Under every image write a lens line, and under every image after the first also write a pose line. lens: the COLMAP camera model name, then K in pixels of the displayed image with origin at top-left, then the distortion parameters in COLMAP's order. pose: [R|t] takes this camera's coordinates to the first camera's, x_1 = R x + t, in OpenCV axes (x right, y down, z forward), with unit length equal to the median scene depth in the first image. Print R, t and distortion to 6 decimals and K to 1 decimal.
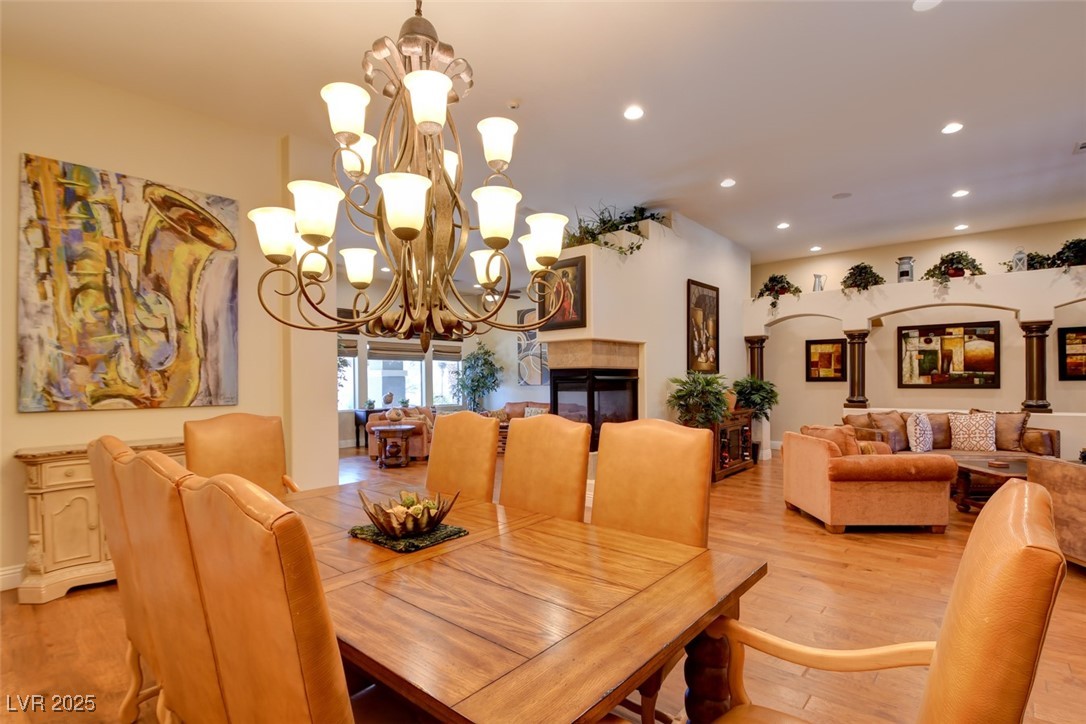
lens RADIAL K [[513.5, 0, 542.1], [0, 513.5, 385.2], [0, 0, 1]] dist [-0.013007, -0.001075]
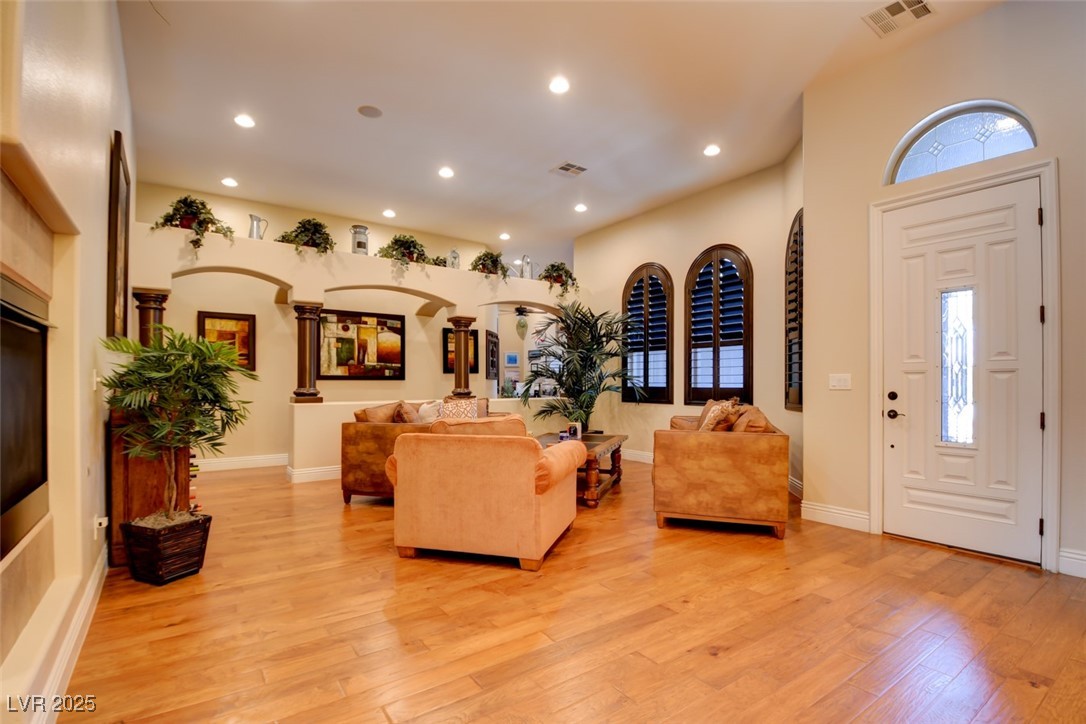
lens RADIAL K [[513.5, 0, 542.1], [0, 513.5, 385.2], [0, 0, 1]] dist [-0.013007, -0.001075]
pose [[0.237448, 0.005454, 0.971385, -0.055705], [0.005520, 0.999961, -0.006964, 0.025008], [-0.971384, 0.007015, 0.237409, 0.458870]]
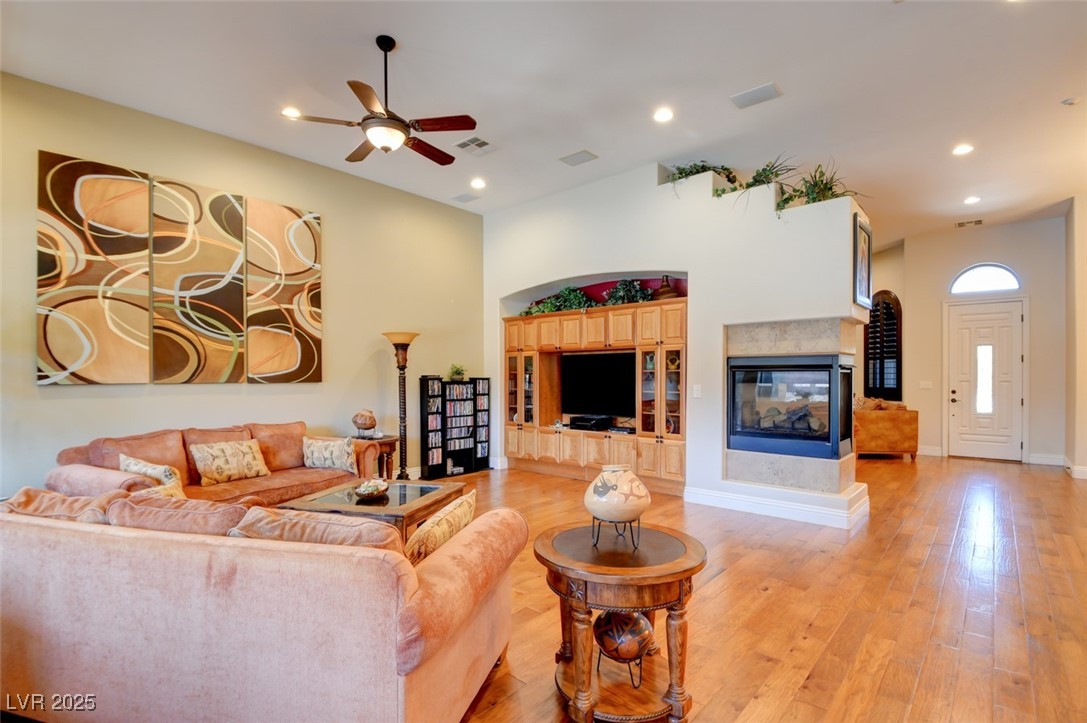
lens RADIAL K [[500.7, 0, 543.6], [0, 500.7, 379.0], [0, 0, 1]] dist [0.000797, -0.021374]
pose [[0.022220, 0.000507, 0.999753, -0.521442], [0.010780, 0.999942, -0.000747, -0.000297], [-0.999695, 0.010794, 0.022213, 1.044005]]
